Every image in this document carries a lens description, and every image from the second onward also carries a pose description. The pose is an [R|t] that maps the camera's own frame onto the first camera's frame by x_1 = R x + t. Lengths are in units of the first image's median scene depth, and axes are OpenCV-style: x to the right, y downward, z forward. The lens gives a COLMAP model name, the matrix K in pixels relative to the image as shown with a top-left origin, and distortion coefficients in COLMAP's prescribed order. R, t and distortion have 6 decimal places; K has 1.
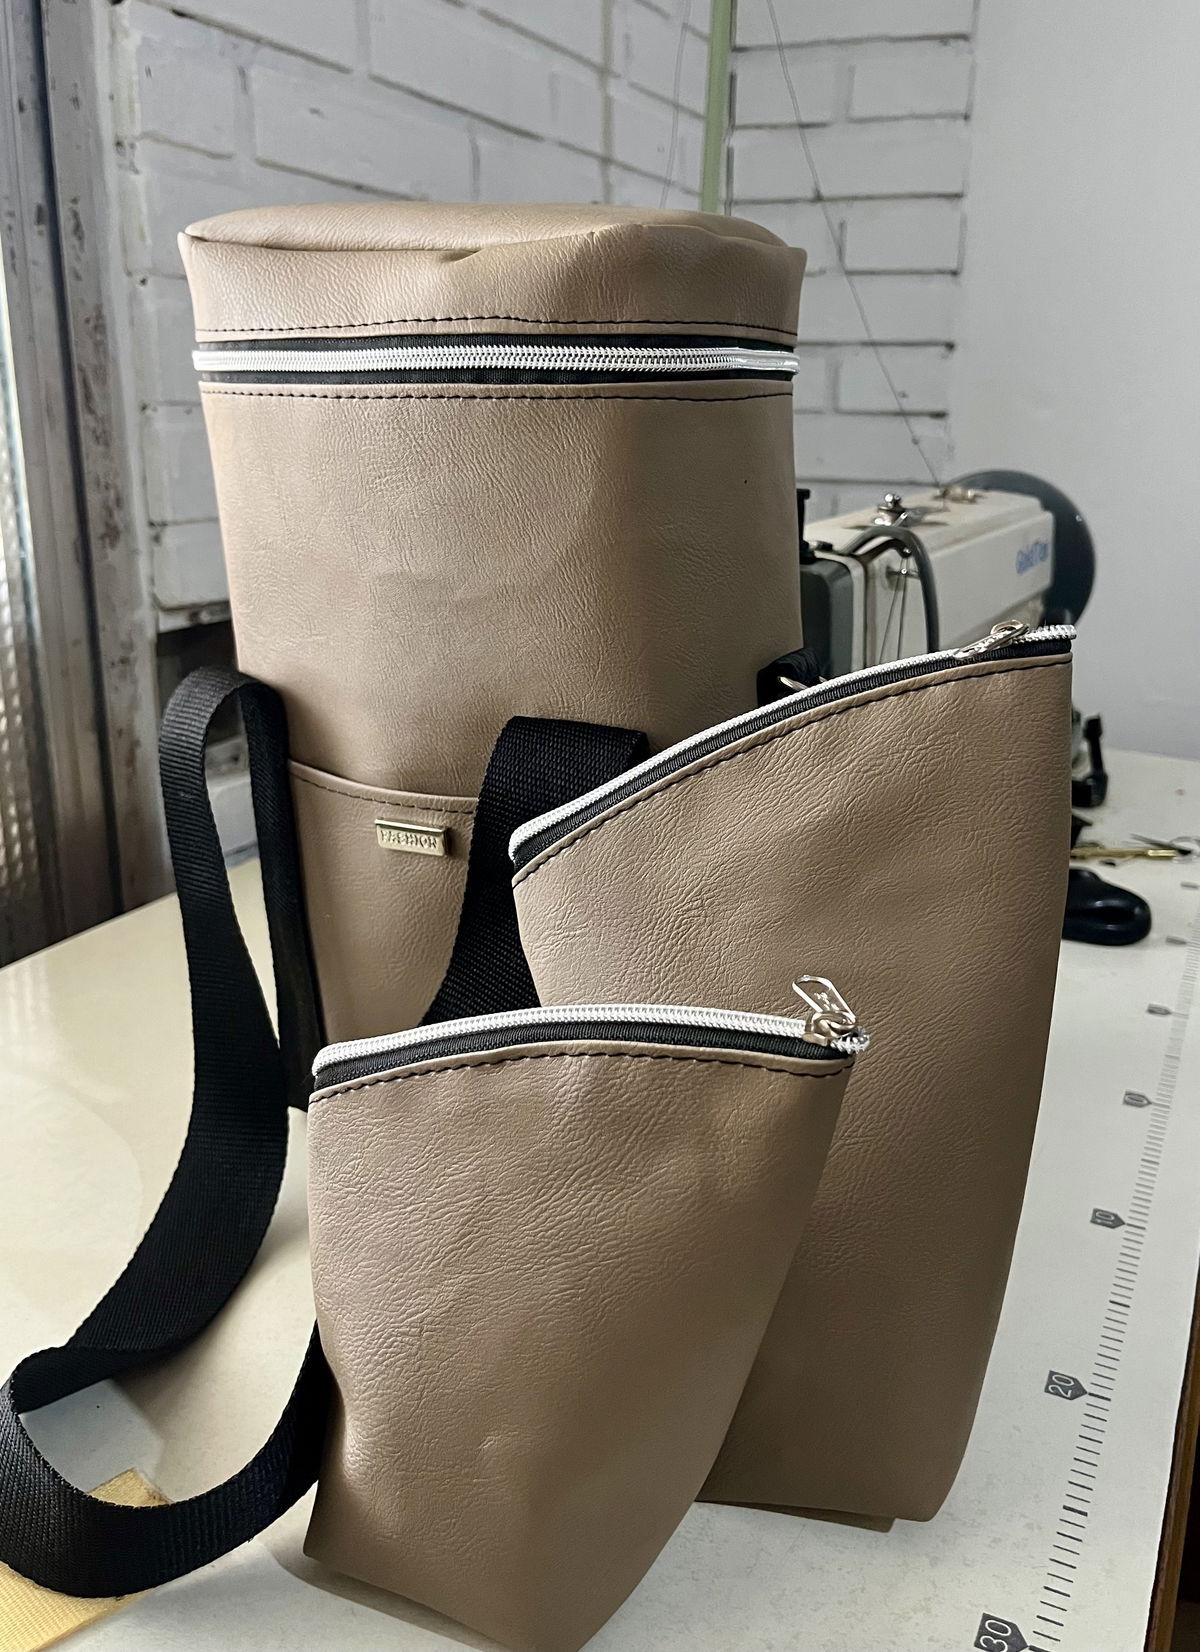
lens RADIAL K [[1450.3, 0, 601.9], [0, 1450.3, 824.1], [0, 0, 1]] dist [0.053348, -0.080782]
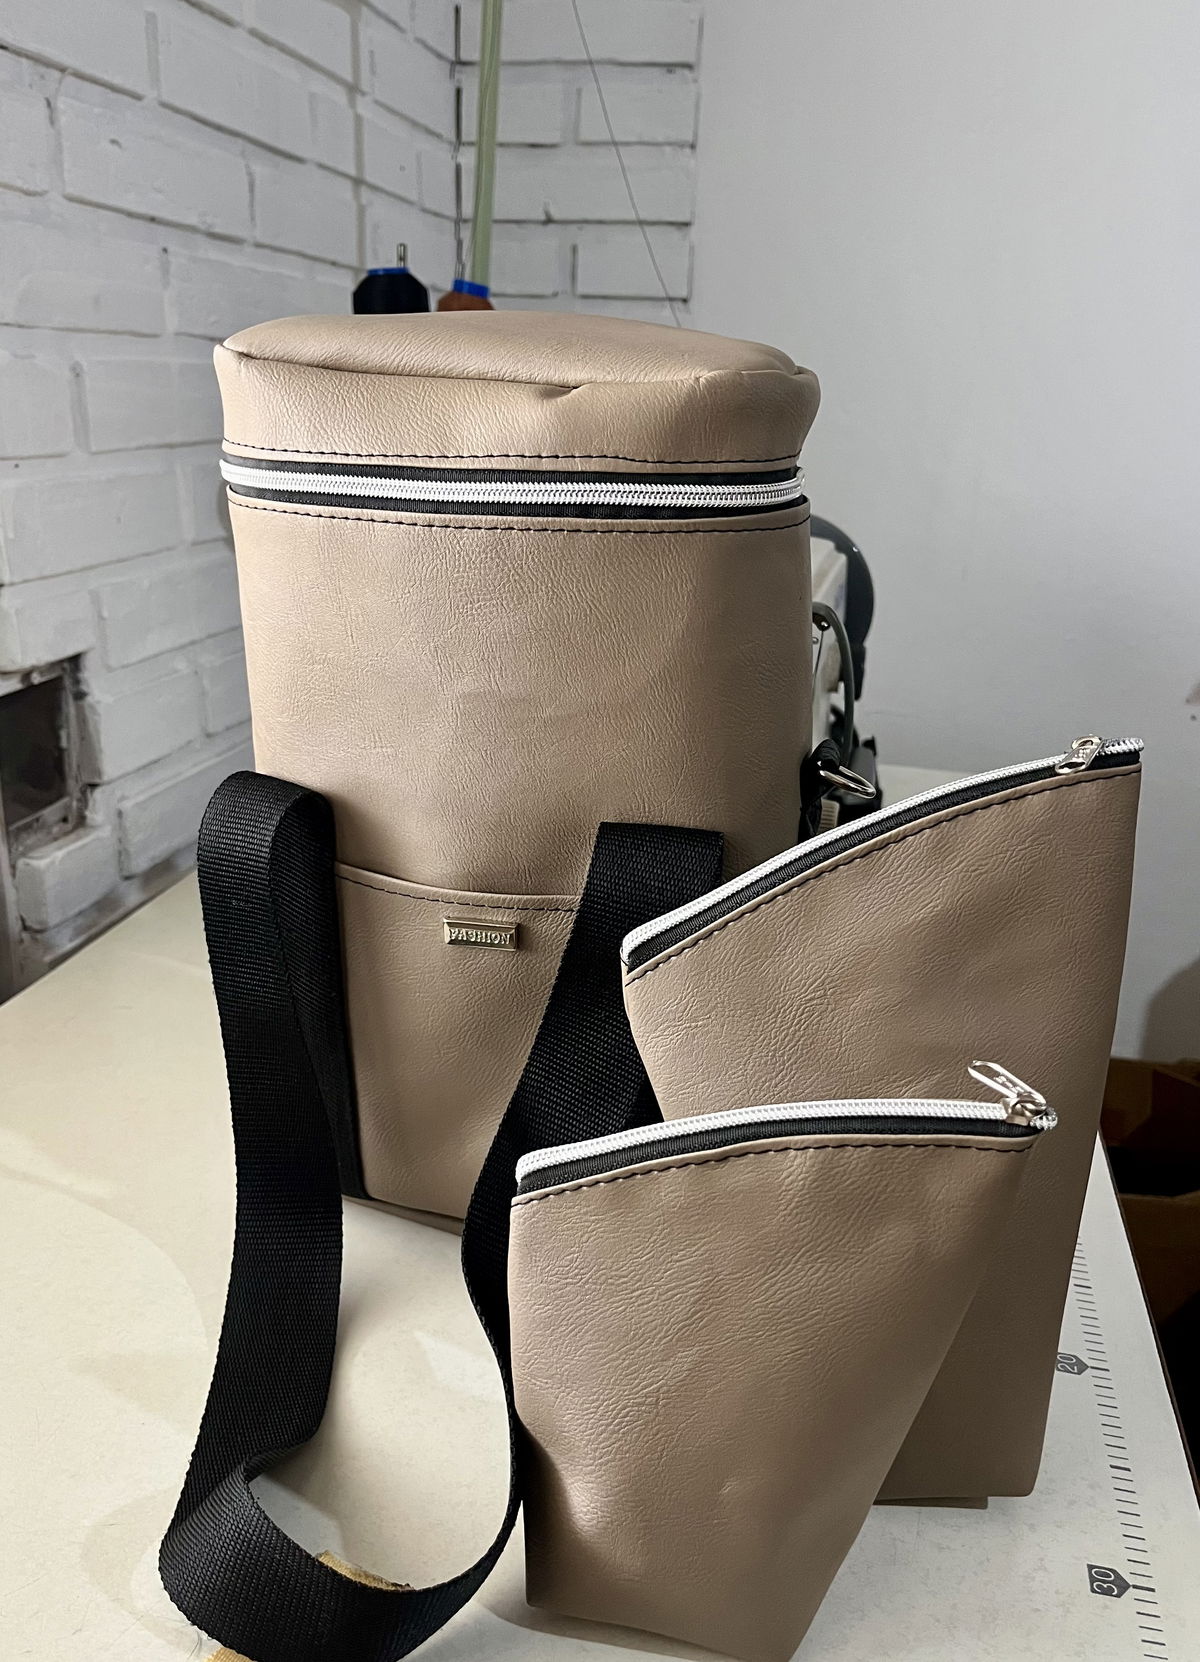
lens RADIAL K [[1430.7, 0, 538.6], [0, 1430.7, 915.1], [0, 0, 1]] dist [0.082728, -0.131636]
pose [[0.978299, -0.064726, 0.196831, -0.345106], [0.050863, 0.995908, 0.074695, -0.094769], [-0.200860, -0.063062, 0.977588, -0.037773]]
